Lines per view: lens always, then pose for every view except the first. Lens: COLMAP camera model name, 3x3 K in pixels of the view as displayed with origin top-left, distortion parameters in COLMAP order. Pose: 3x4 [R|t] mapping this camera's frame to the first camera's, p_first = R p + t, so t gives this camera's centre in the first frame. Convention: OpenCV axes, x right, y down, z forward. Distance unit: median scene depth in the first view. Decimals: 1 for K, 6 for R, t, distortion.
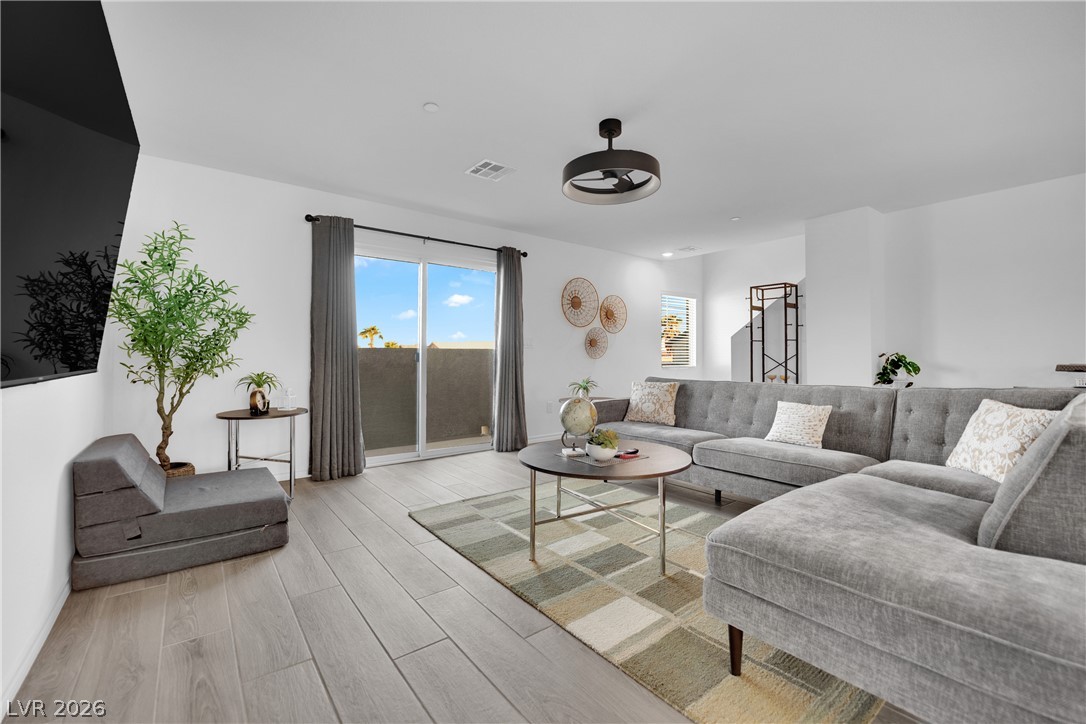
lens RADIAL K [[445.6, 0, 540.7], [0, 445.6, 352.1], [0, 0, 1]] dist [-0.016948, -0.000163]
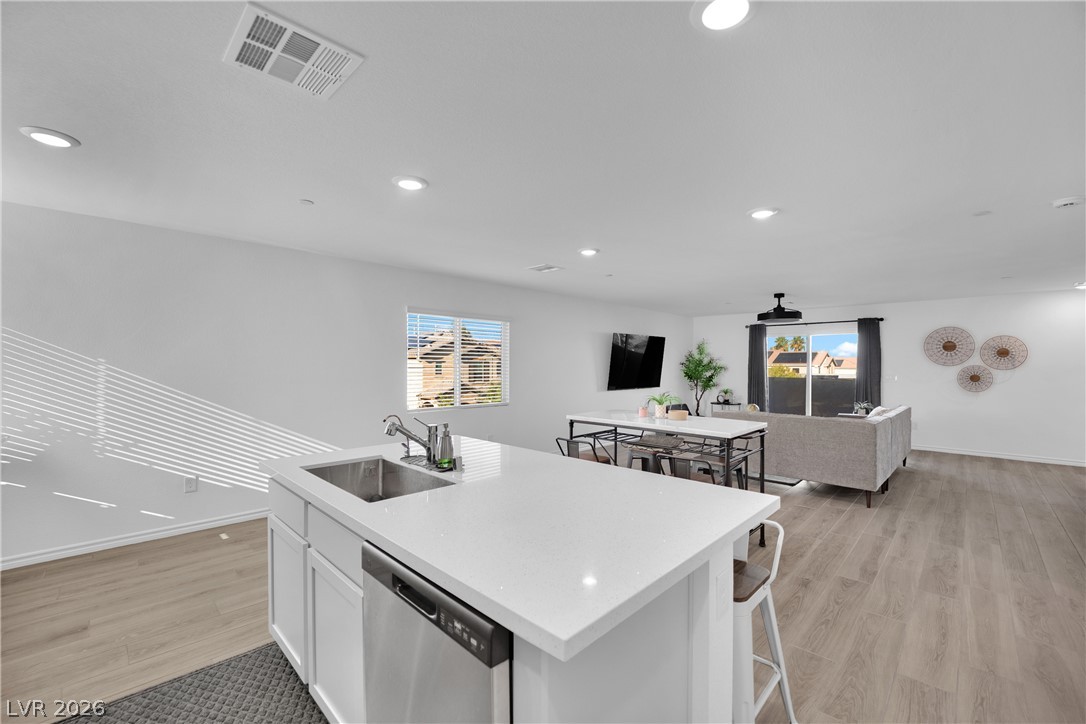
lens RADIAL K [[445.6, 0, 535.0], [0, 445.6, 363.5], [0, 0, 1]] dist [-0.016948, -0.000163]
pose [[0.110741, 0.000977, -0.993849, 2.058994], [0.008702, 0.999960, 0.001952, -0.132041], [0.993811, -0.008864, 0.110728, -0.499855]]
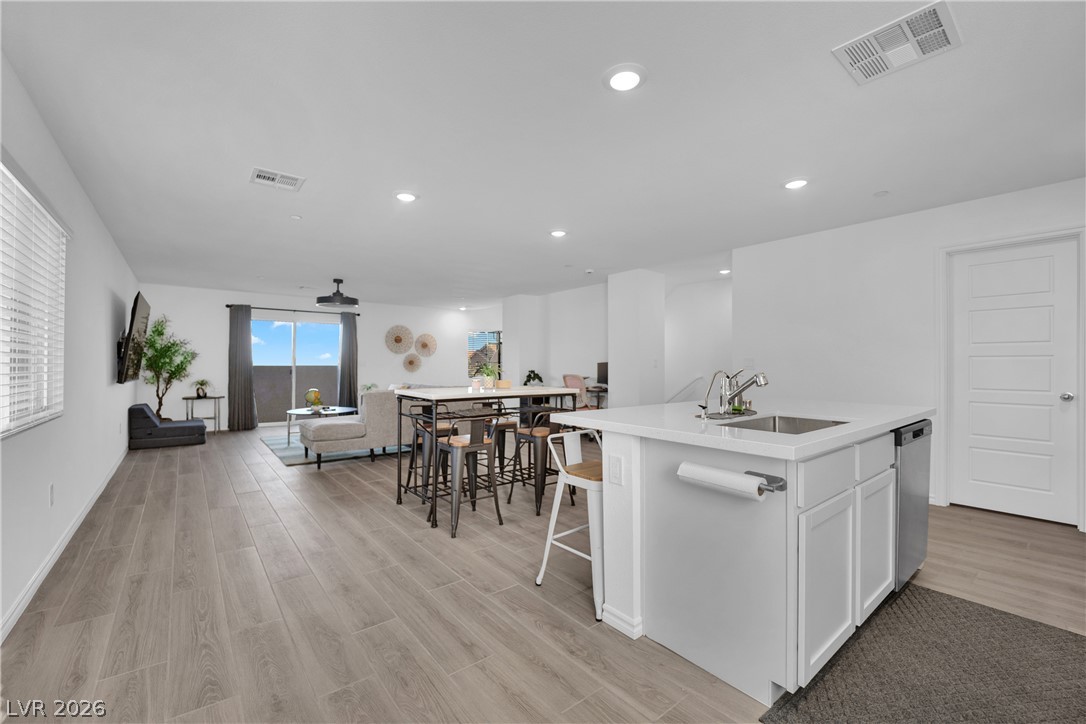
lens RADIAL K [[445.6, 0, 536.7], [0, 445.6, 363.0], [0, 0, 1]] dist [-0.016948, -0.000163]
pose [[0.999984, 0.002231, 0.005225, 1.077632], [-0.002265, 0.999976, 0.006495, -0.057630], [-0.005210, -0.006507, 0.999965, -1.276630]]
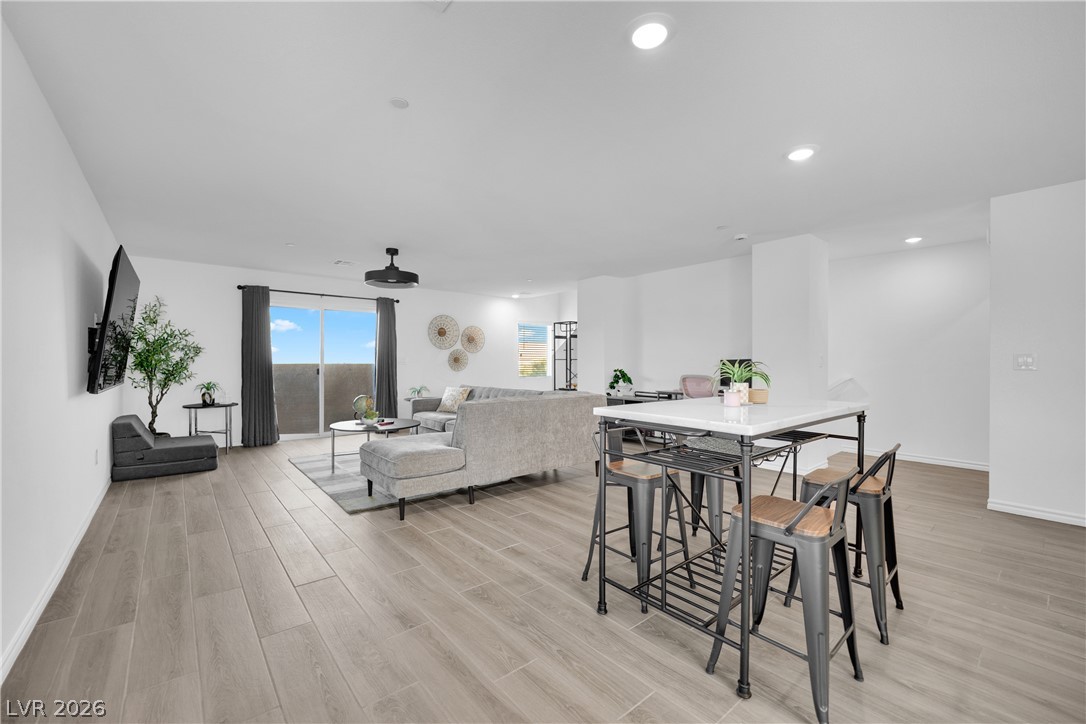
lens RADIAL K [[445.6, 0, 539.7], [0, 445.6, 367.6], [0, 0, 1]] dist [-0.016948, -0.000163]
pose [[0.999731, 0.001794, 0.023114, 0.632707], [-0.002318, 0.999740, 0.022666, -0.052856], [-0.023067, -0.022714, 0.999476, -0.766749]]
